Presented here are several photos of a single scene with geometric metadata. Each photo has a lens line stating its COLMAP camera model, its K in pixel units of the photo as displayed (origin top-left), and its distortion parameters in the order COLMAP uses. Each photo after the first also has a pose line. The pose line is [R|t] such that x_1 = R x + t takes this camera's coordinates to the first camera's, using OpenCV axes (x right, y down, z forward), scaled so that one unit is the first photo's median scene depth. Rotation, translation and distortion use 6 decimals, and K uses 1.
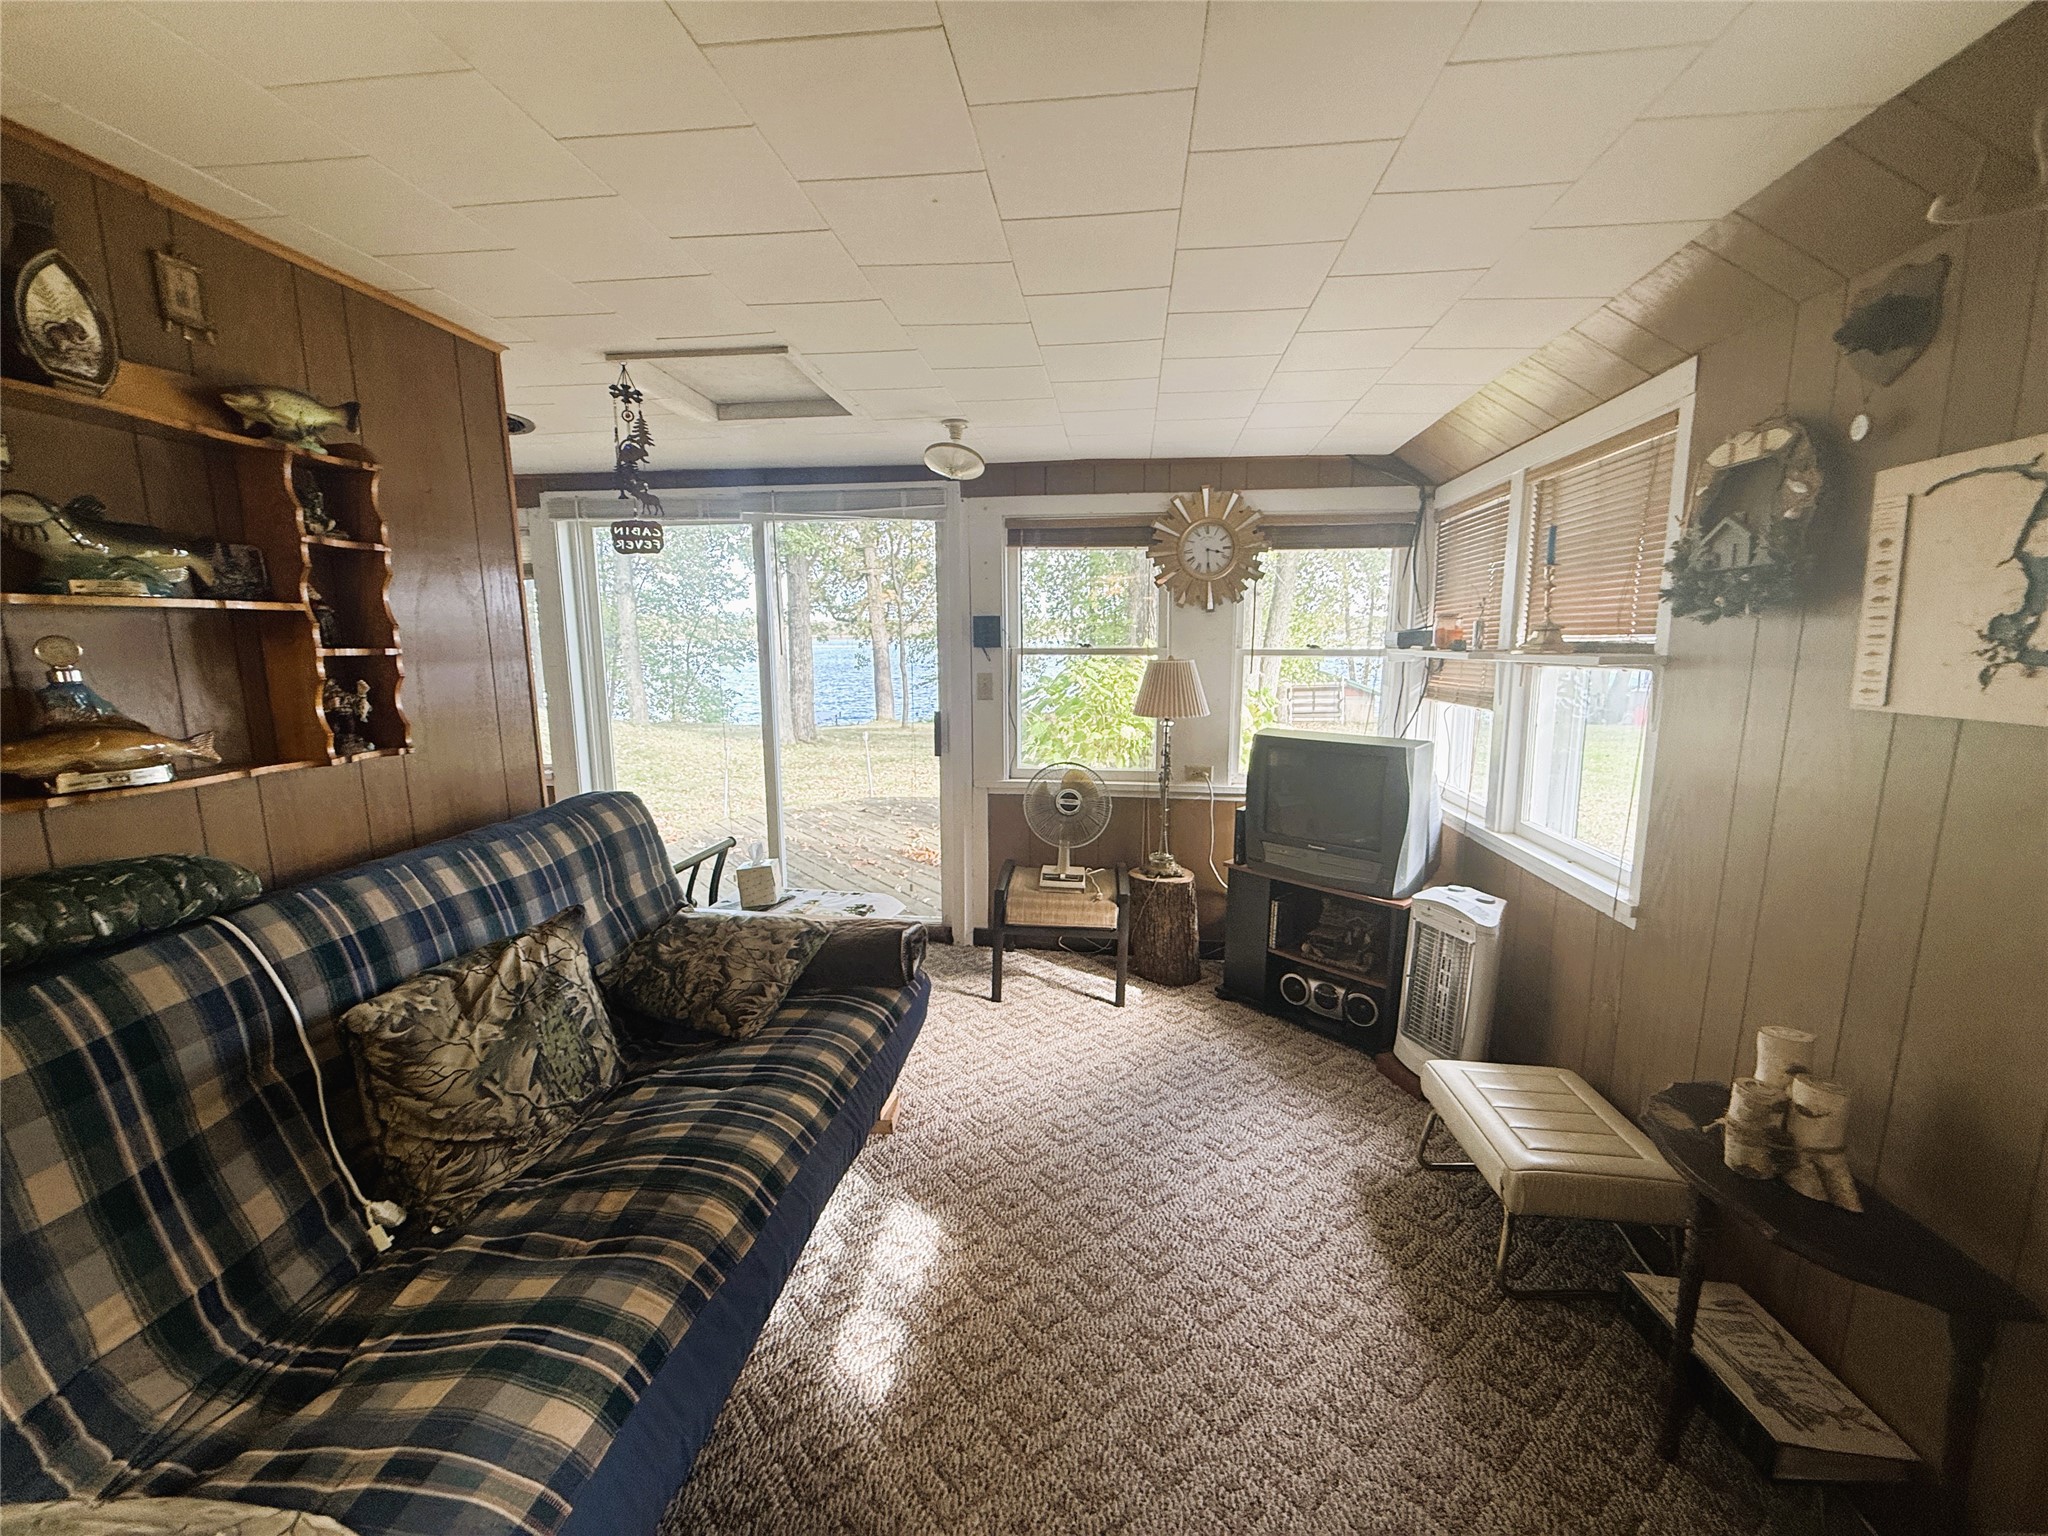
lens RADIAL K [[830.9, 0, 1029.5], [0, 830.9, 765.1], [0, 0, 1]] dist [-0.003855, 0.001157]
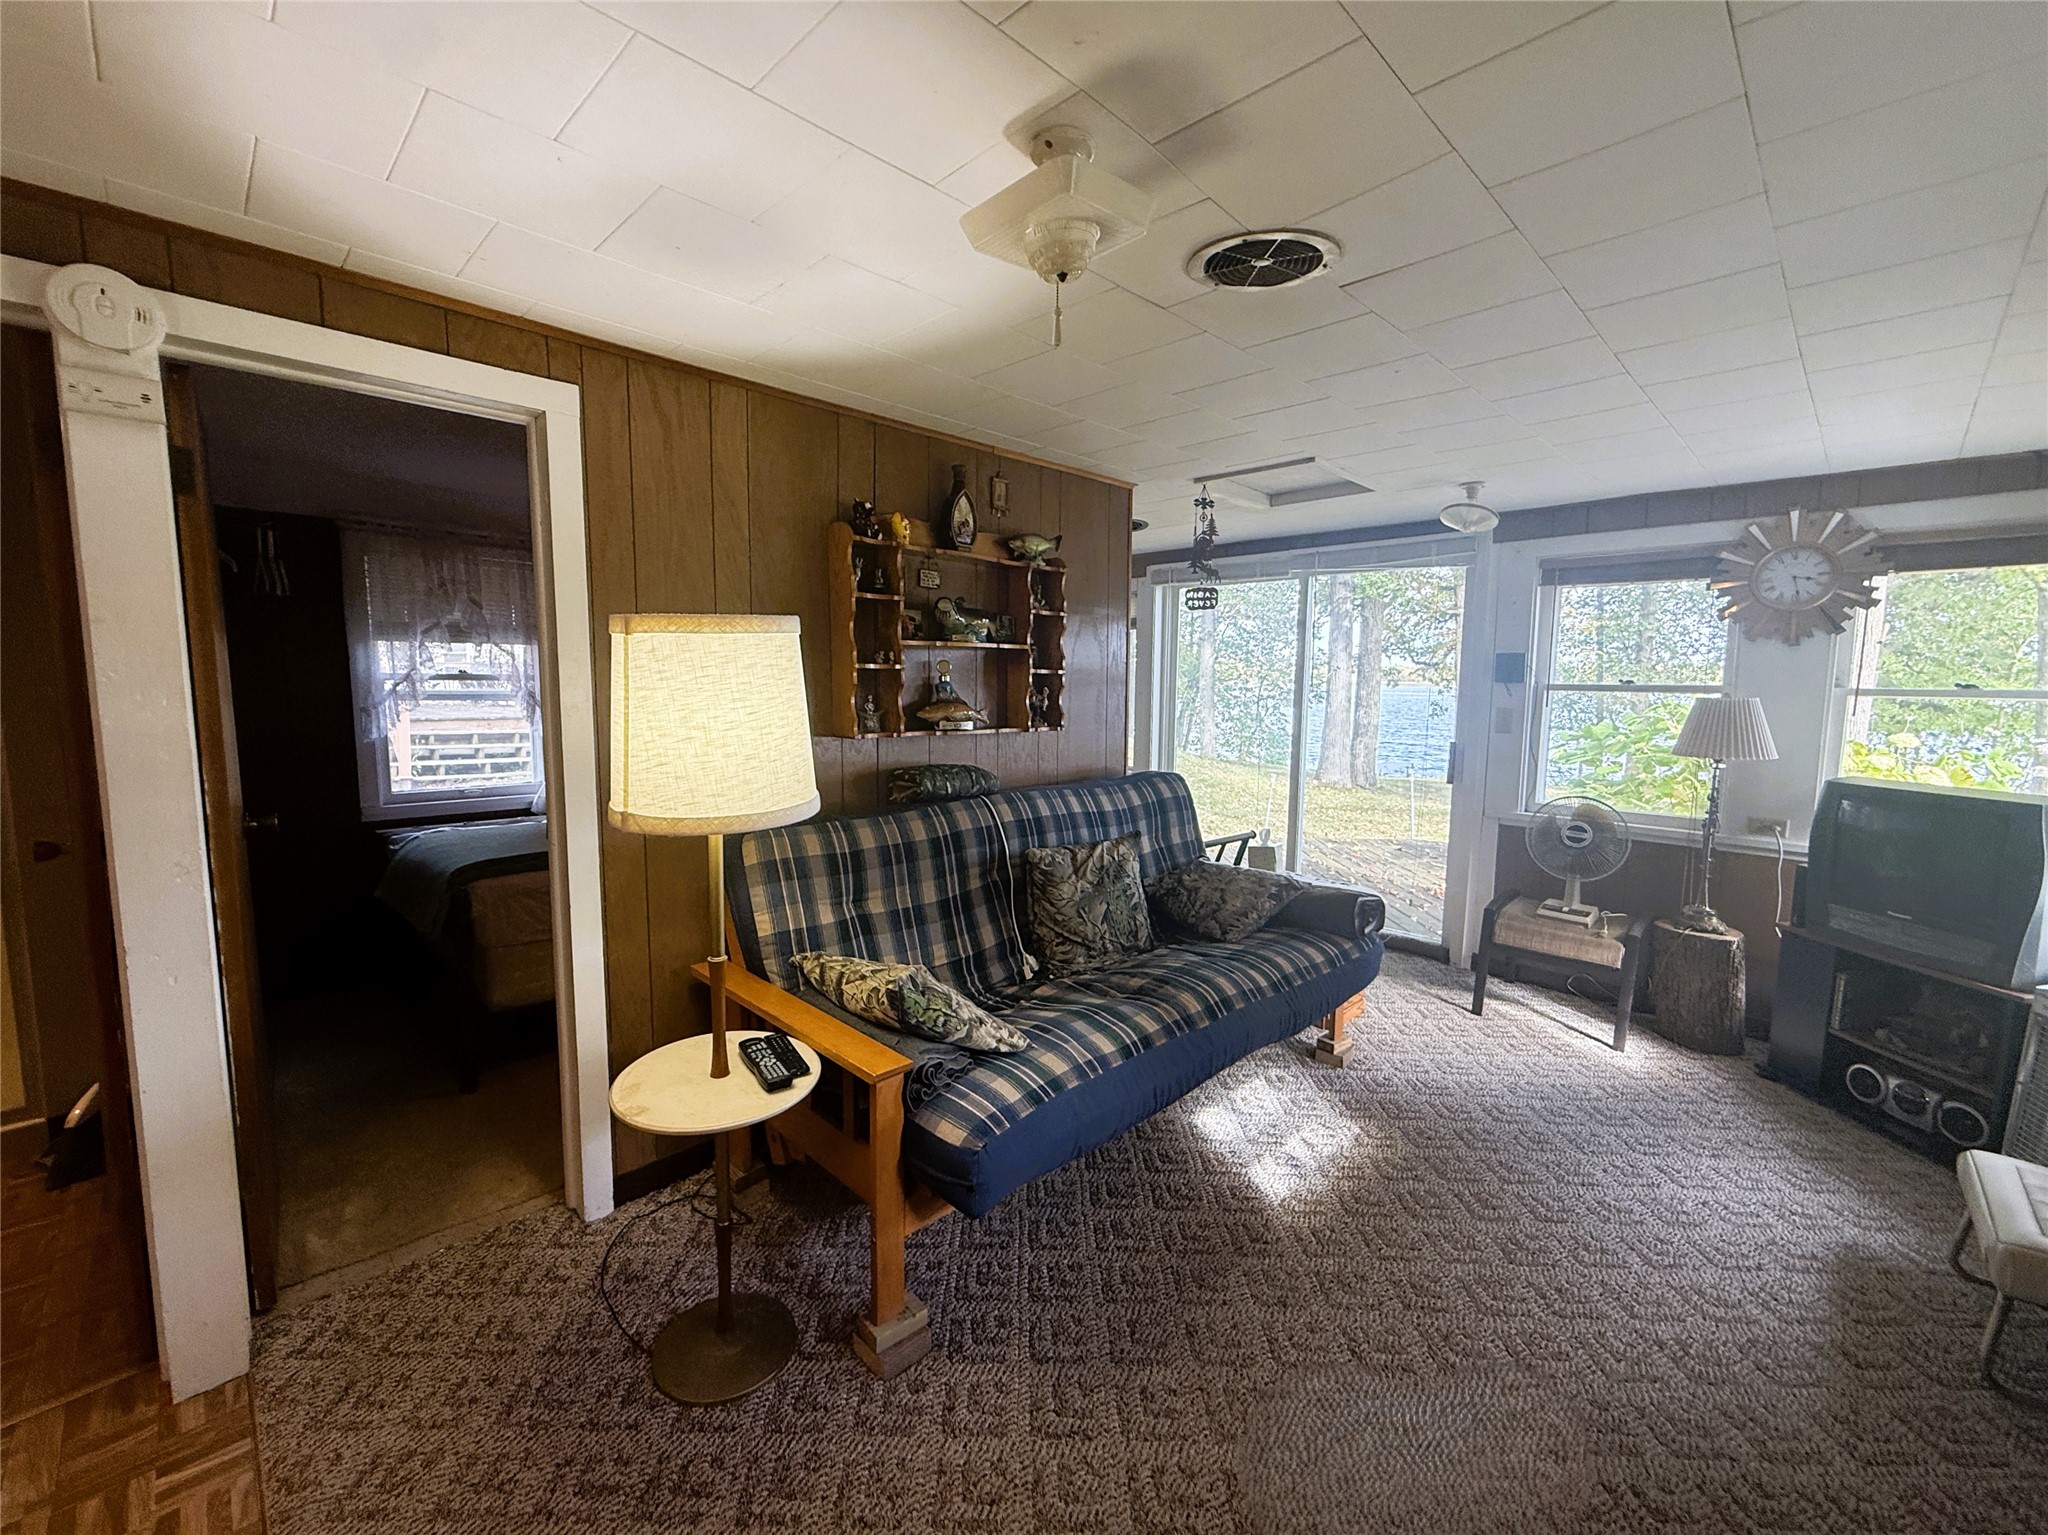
lens RADIAL K [[830.9, 0, 994.8], [0, 830.9, 769.7], [0, 0, 1]] dist [-0.003855, 0.001157]
pose [[0.767921, 0.080658, -0.635447, 0.167635], [-0.110519, 0.993846, -0.007409, 0.062538], [0.630939, 0.075918, 0.772109, -0.278874]]
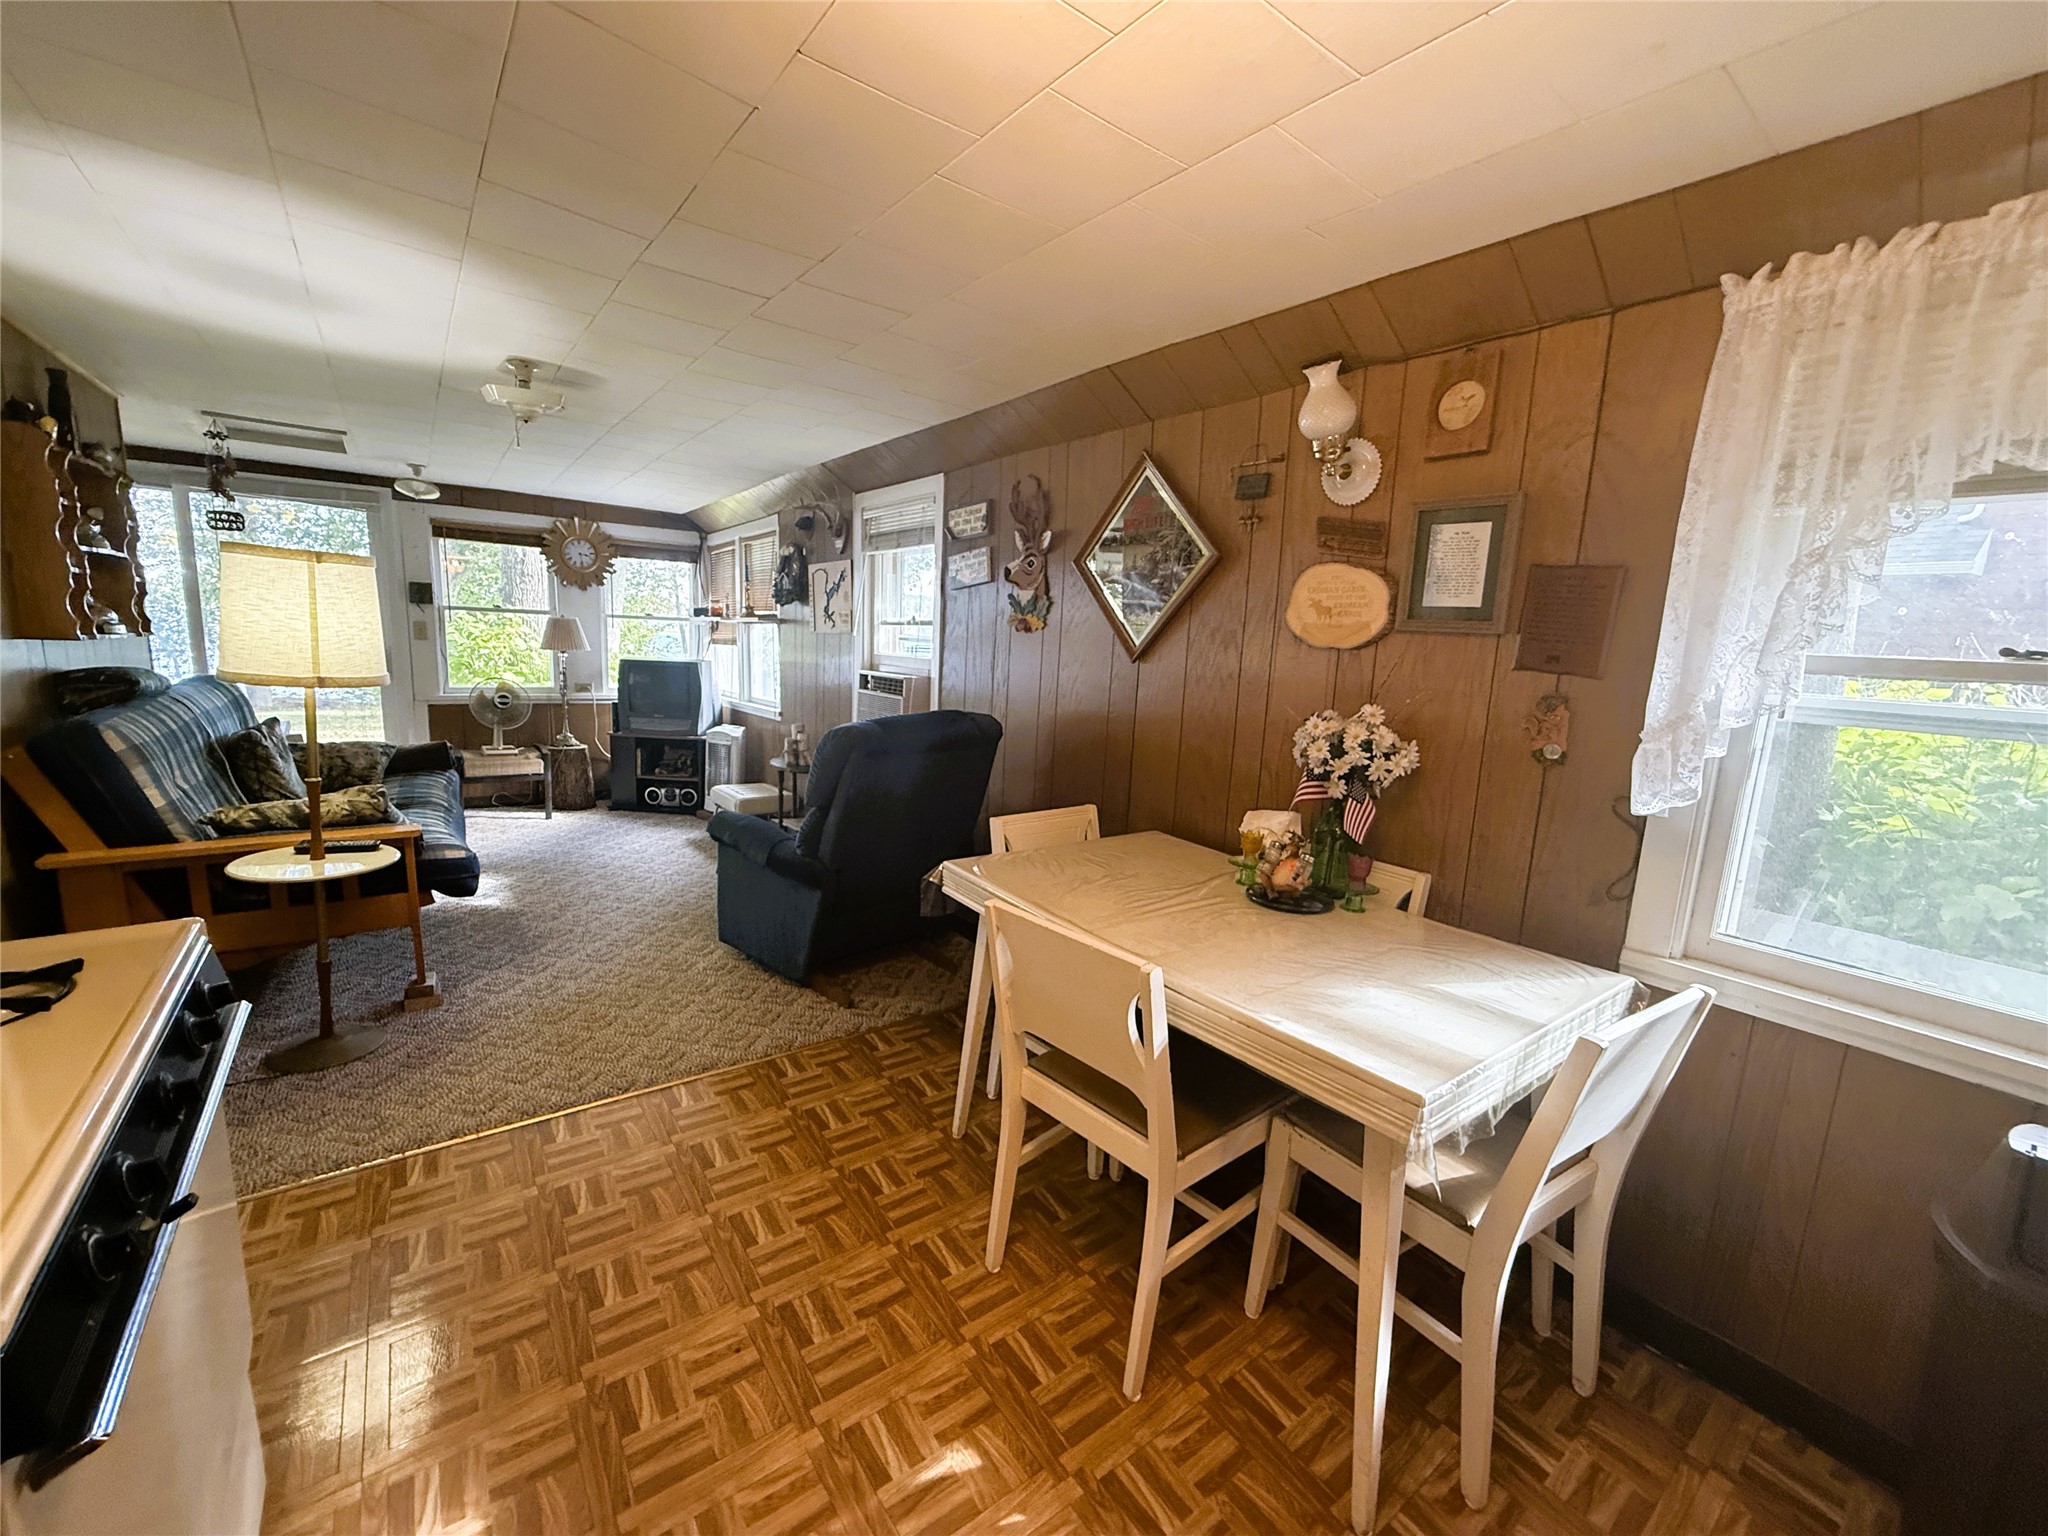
lens RADIAL K [[830.9, 0, 1018.7], [0, 830.9, 783.3], [0, 0, 1]] dist [-0.003855, 0.001157]
pose [[0.738424, -0.082044, 0.669327, -0.373798], [0.059157, 0.996626, 0.056900, 0.209029], [-0.671737, -0.002421, 0.740786, -1.086540]]
